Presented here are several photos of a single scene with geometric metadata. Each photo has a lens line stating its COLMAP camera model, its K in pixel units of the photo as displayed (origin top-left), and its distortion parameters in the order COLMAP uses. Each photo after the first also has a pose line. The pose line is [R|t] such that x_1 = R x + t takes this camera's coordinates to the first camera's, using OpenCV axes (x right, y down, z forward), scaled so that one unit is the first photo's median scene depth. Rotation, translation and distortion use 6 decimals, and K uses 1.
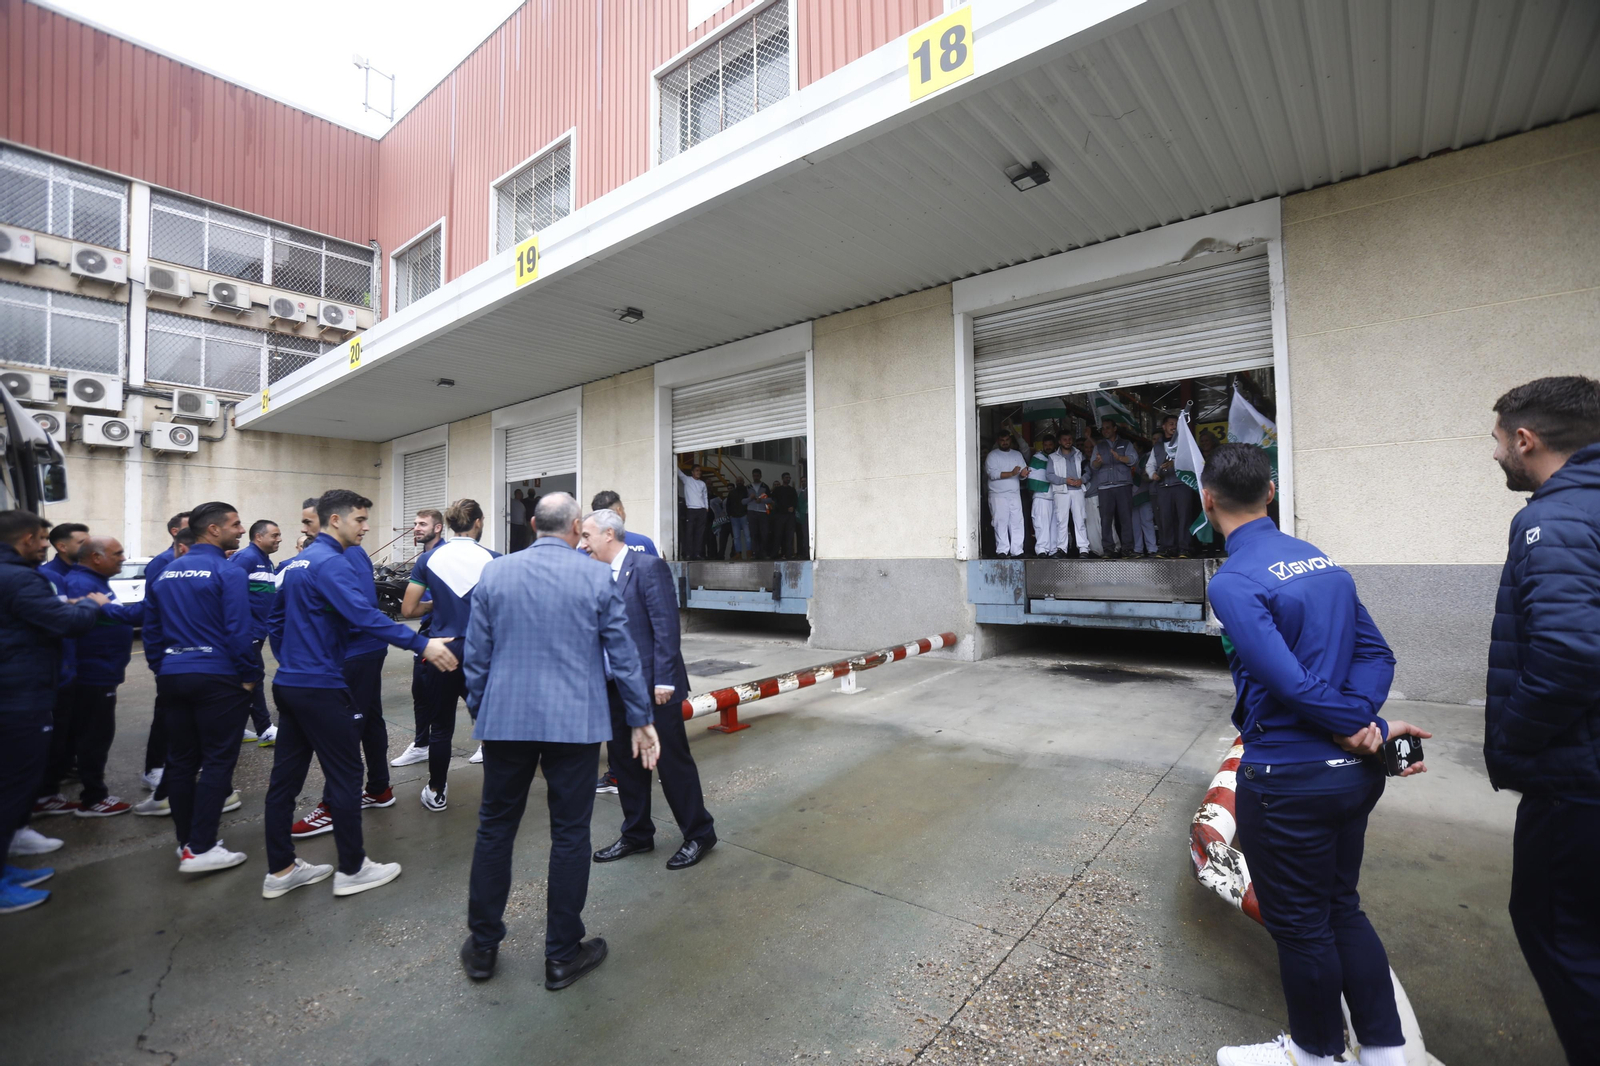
lens RADIAL K [[736.6, 0, 796.0], [0, 736.6, 541.5], [0, 0, 1]] dist [-0.065758, 0.027080]
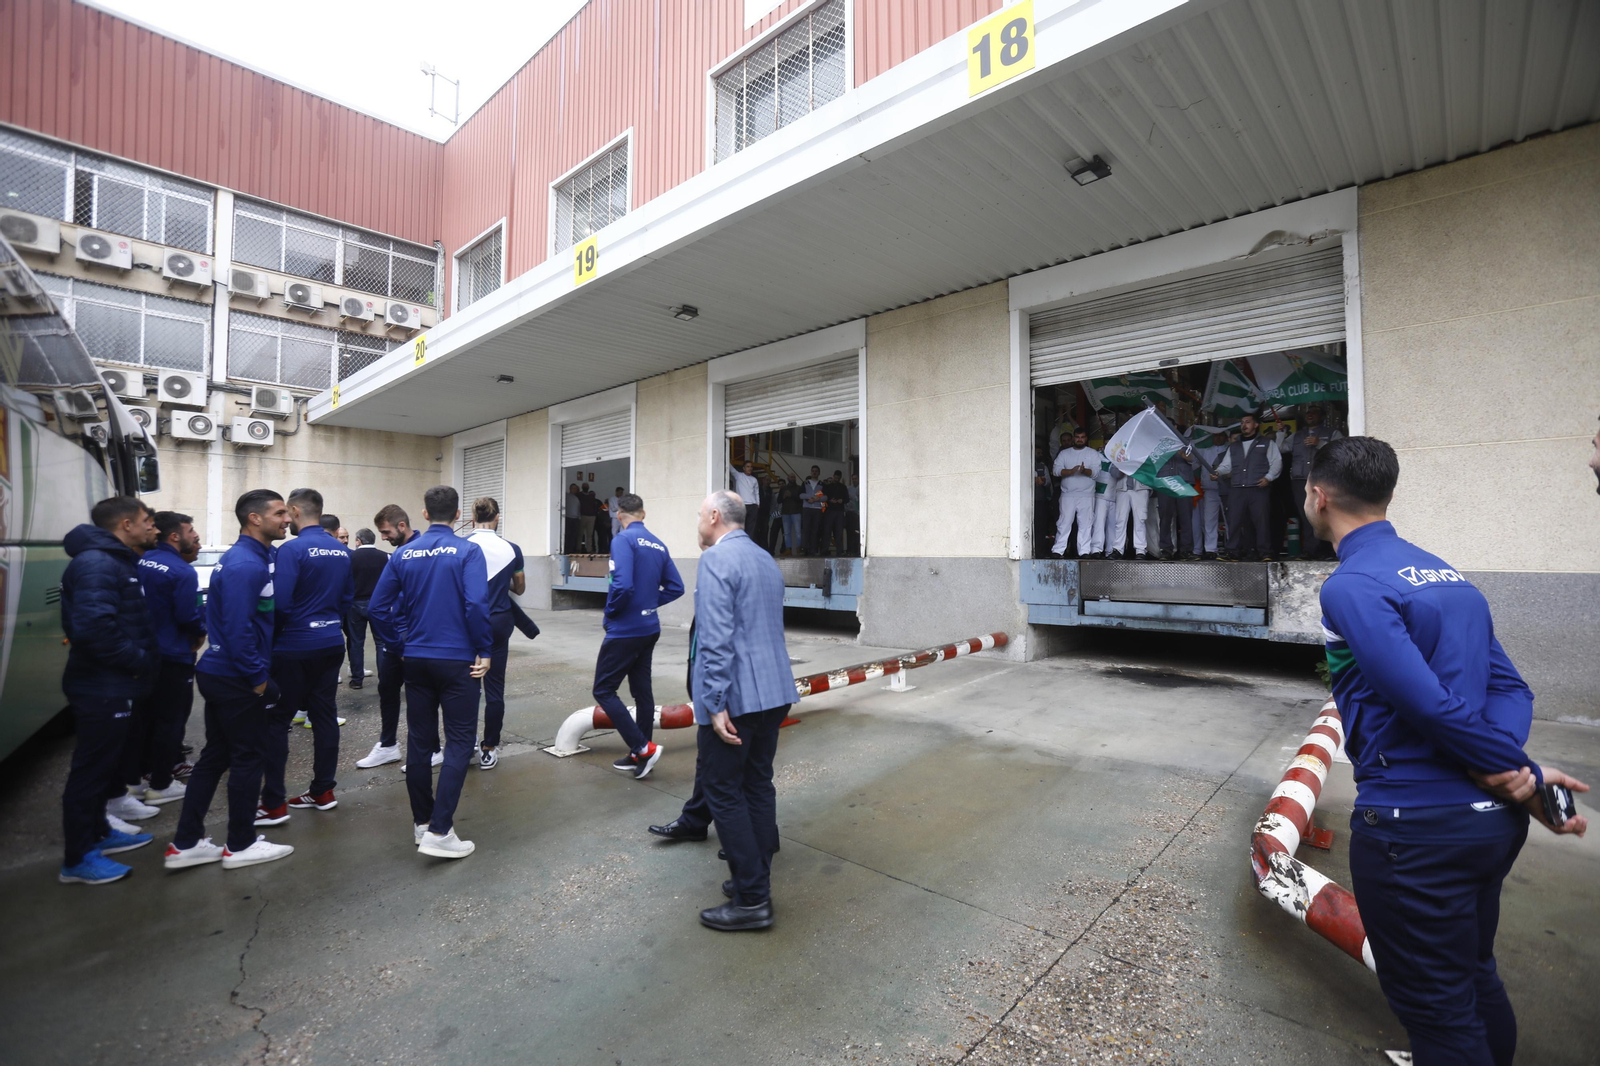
lens RADIAL K [[736.6, 0, 796.0], [0, 736.6, 541.5], [0, 0, 1]] dist [-0.065758, 0.027080]
pose [[0.997788, 0.013679, -0.065048, -0.004005], [-0.013370, 0.999897, 0.005176, -0.000175], [0.065113, -0.004294, 0.997869, -0.003458]]
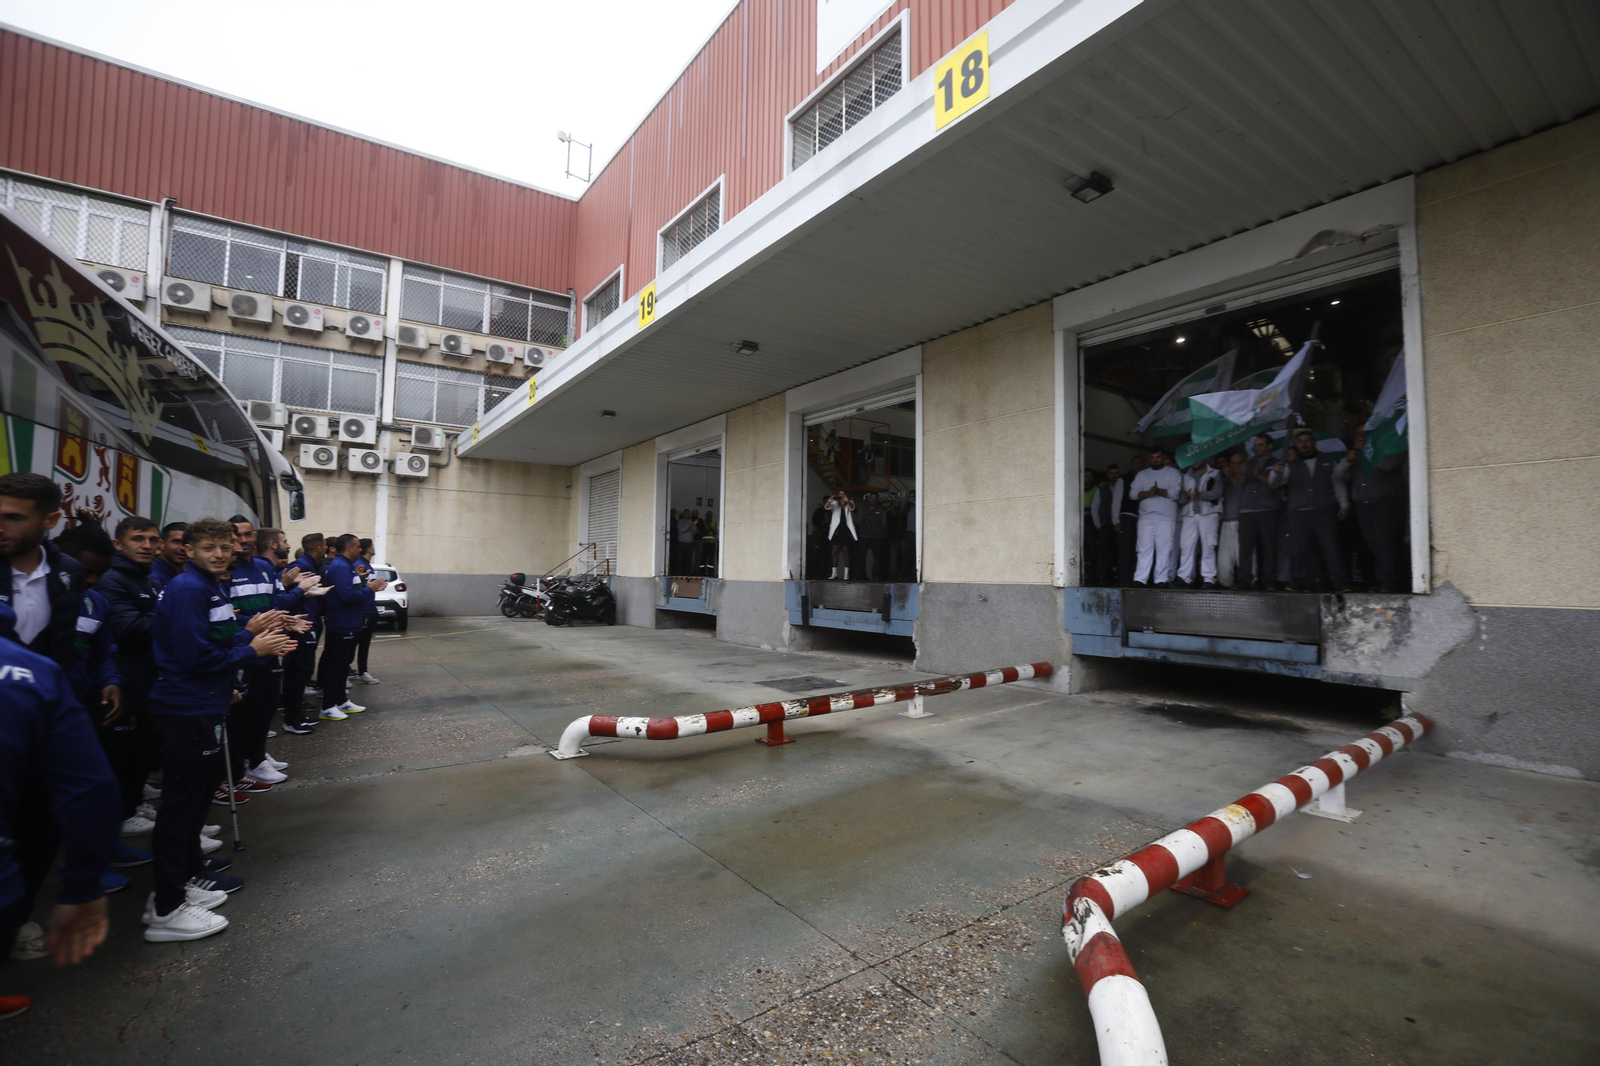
lens RADIAL K [[736.6, 0, 796.0], [0, 736.6, 541.5], [0, 0, 1]] dist [-0.065758, 0.027080]
pose [[0.963568, 0.014030, -0.267097, 0.147022], [-0.020740, 0.999536, -0.022319, -0.005521], [0.266660, 0.027045, 0.963411, -0.006215]]
